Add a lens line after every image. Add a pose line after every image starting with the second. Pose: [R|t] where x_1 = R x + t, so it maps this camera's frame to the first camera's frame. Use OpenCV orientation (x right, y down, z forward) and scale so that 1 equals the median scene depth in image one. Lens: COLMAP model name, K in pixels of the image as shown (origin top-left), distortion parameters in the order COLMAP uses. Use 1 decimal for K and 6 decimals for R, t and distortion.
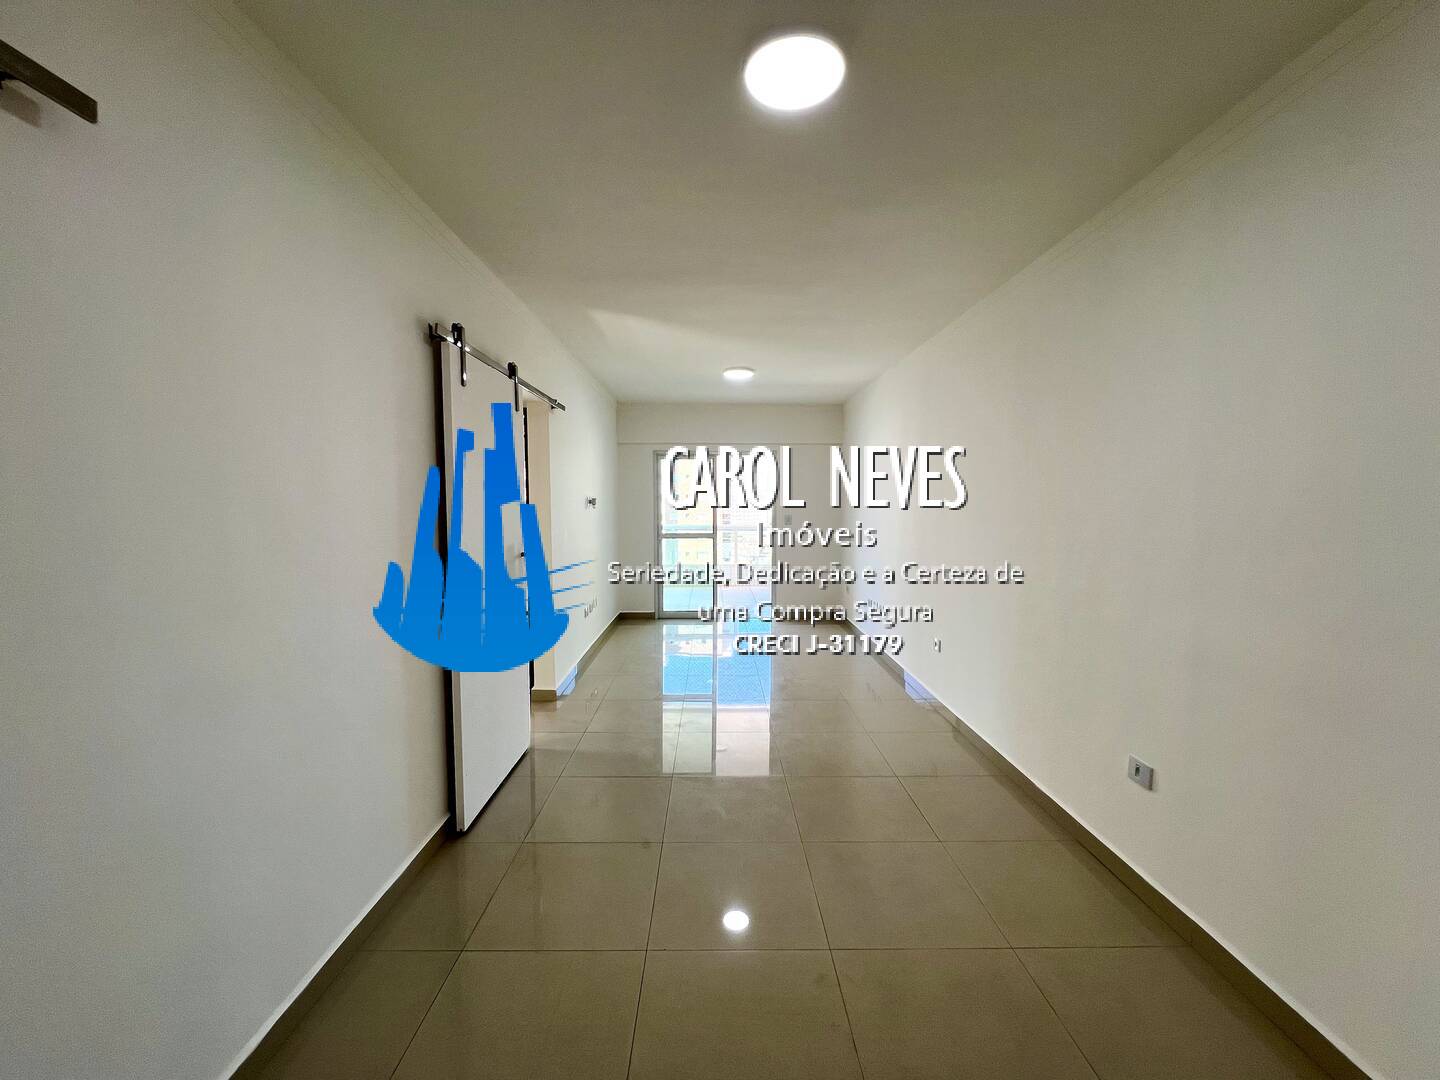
lens RADIAL K [[578.3, 0, 717.6], [0, 578.3, 544.0], [0, 0, 1]] dist [-0.000622, -0.000333]
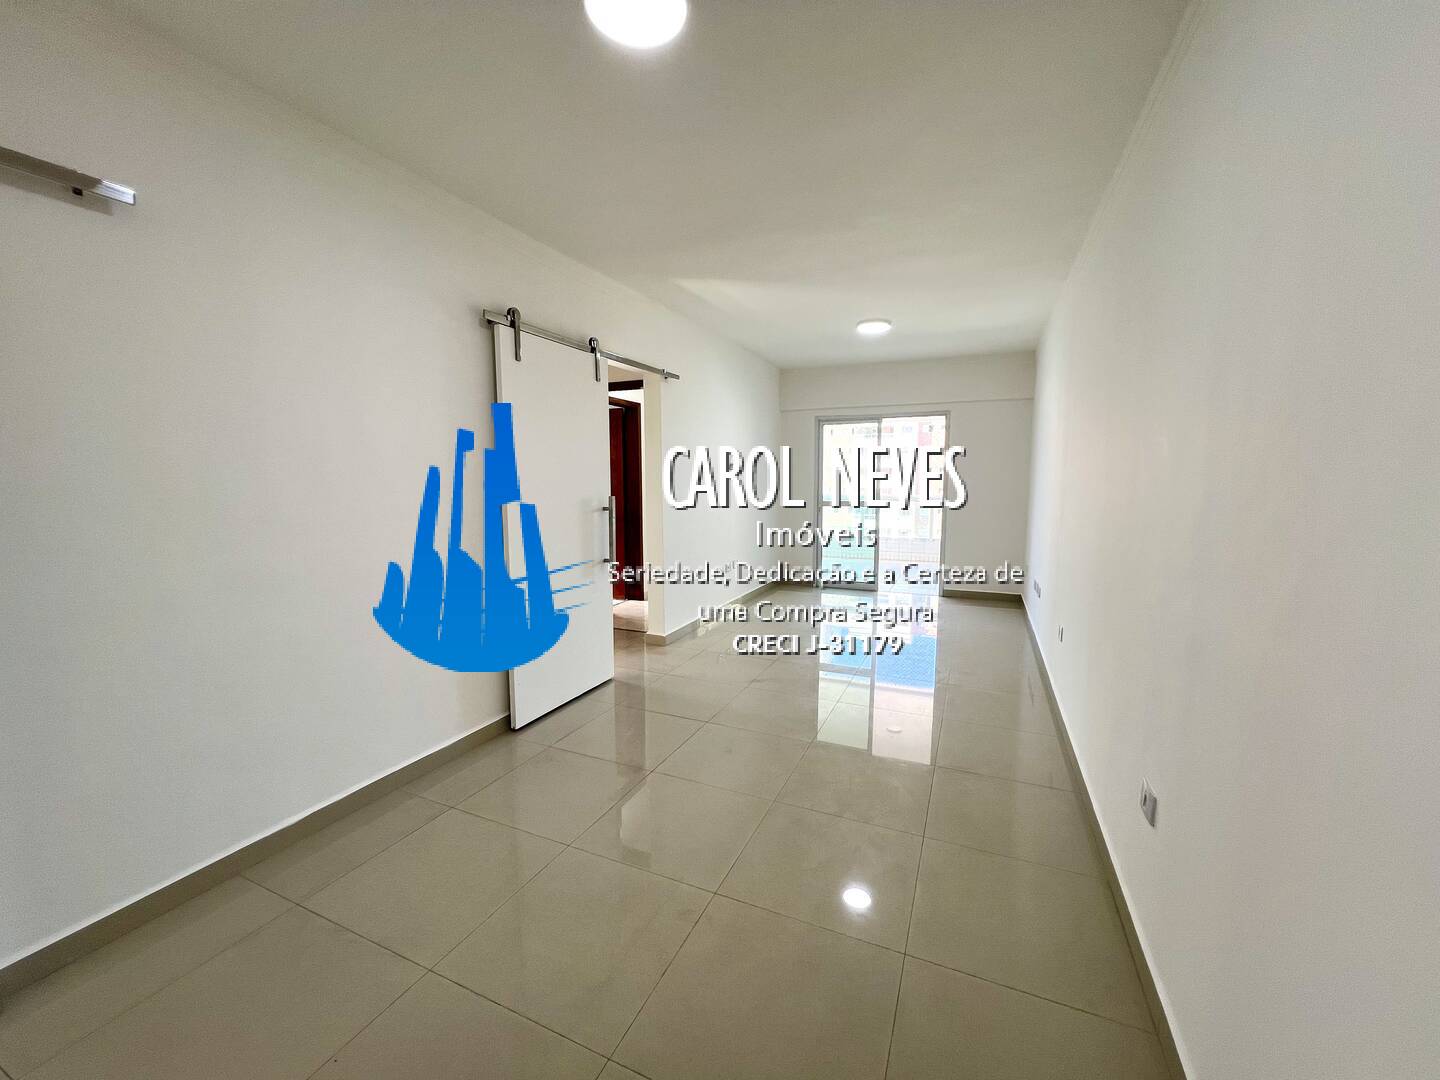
lens RADIAL K [[578.3, 0, 717.6], [0, 578.3, 544.0], [0, 0, 1]] dist [-0.000622, -0.000333]
pose [[0.907030, 0.046507, -0.418490, 0.159208], [-0.029020, 0.998423, 0.048058, 0.012541], [0.420065, -0.031445, 0.906949, 0.028944]]
